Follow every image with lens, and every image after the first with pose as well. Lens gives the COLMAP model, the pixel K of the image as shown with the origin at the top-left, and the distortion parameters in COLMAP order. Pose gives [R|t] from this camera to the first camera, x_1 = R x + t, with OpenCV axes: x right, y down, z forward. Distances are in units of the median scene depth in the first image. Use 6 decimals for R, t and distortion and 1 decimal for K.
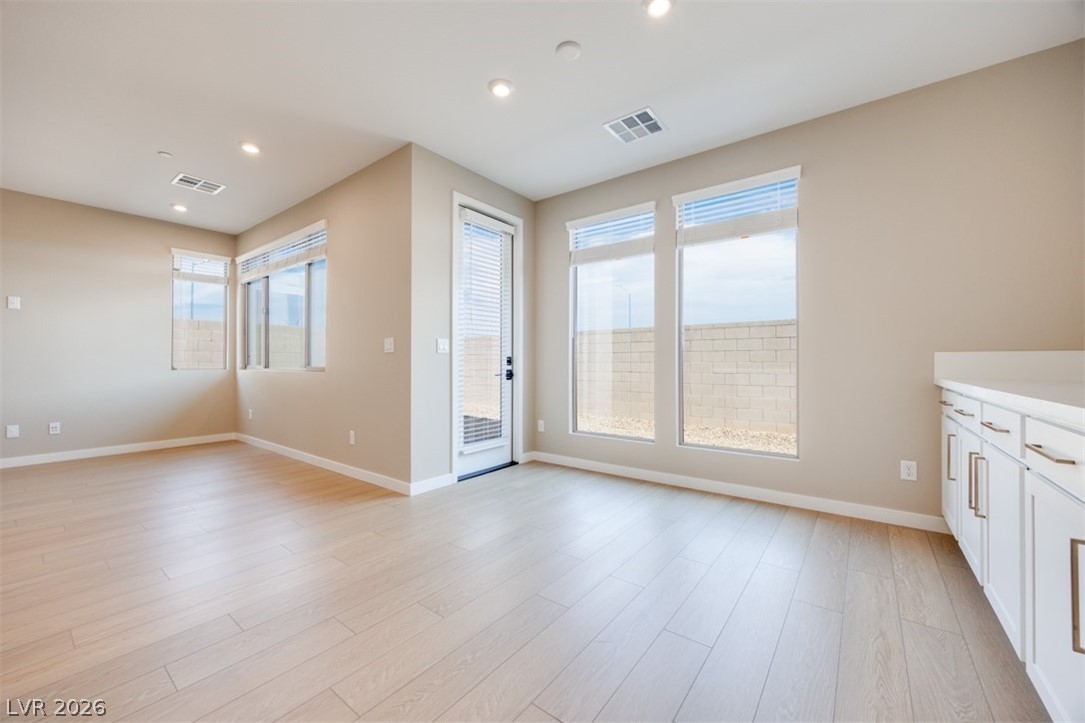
lens RADIAL K [[438.6, 0, 517.0], [0, 438.6, 360.3], [0, 0, 1]] dist [0.002784, 0.000243]
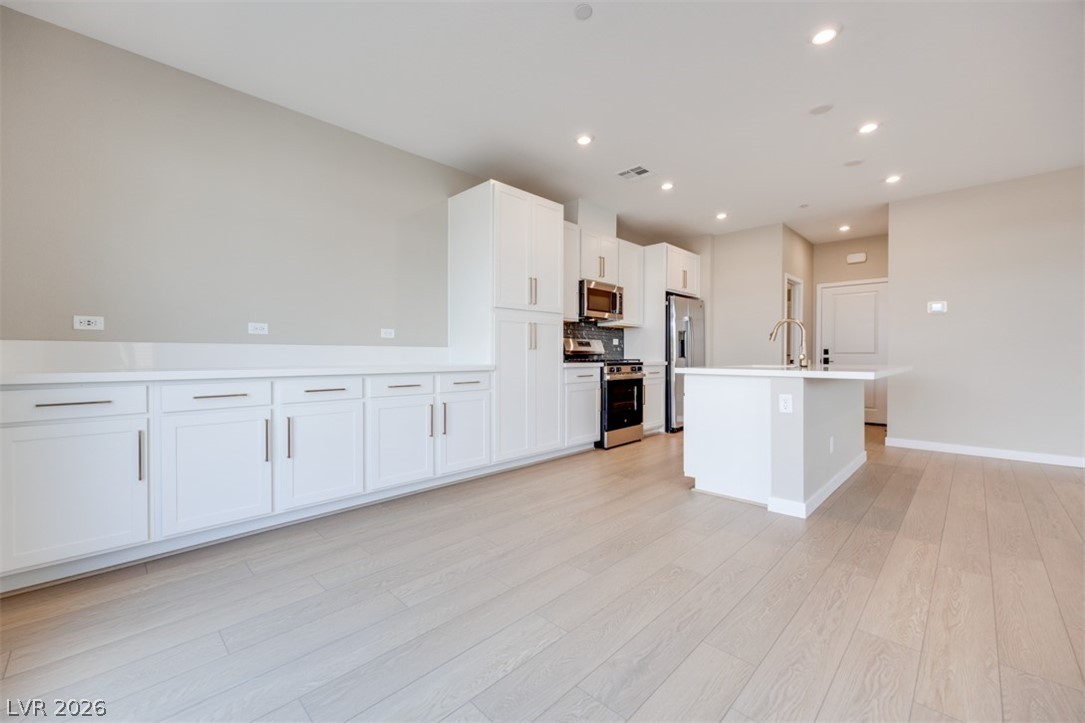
lens RADIAL K [[438.6, 0, 517.0], [0, 438.6, 360.3], [0, 0, 1]] dist [0.002784, 0.000243]
pose [[-0.991512, 0.001307, 0.130006, 0.057892], [0.002742, 0.999937, 0.010861, 0.009889], [-0.129984, 0.011125, -0.991454, 1.267782]]
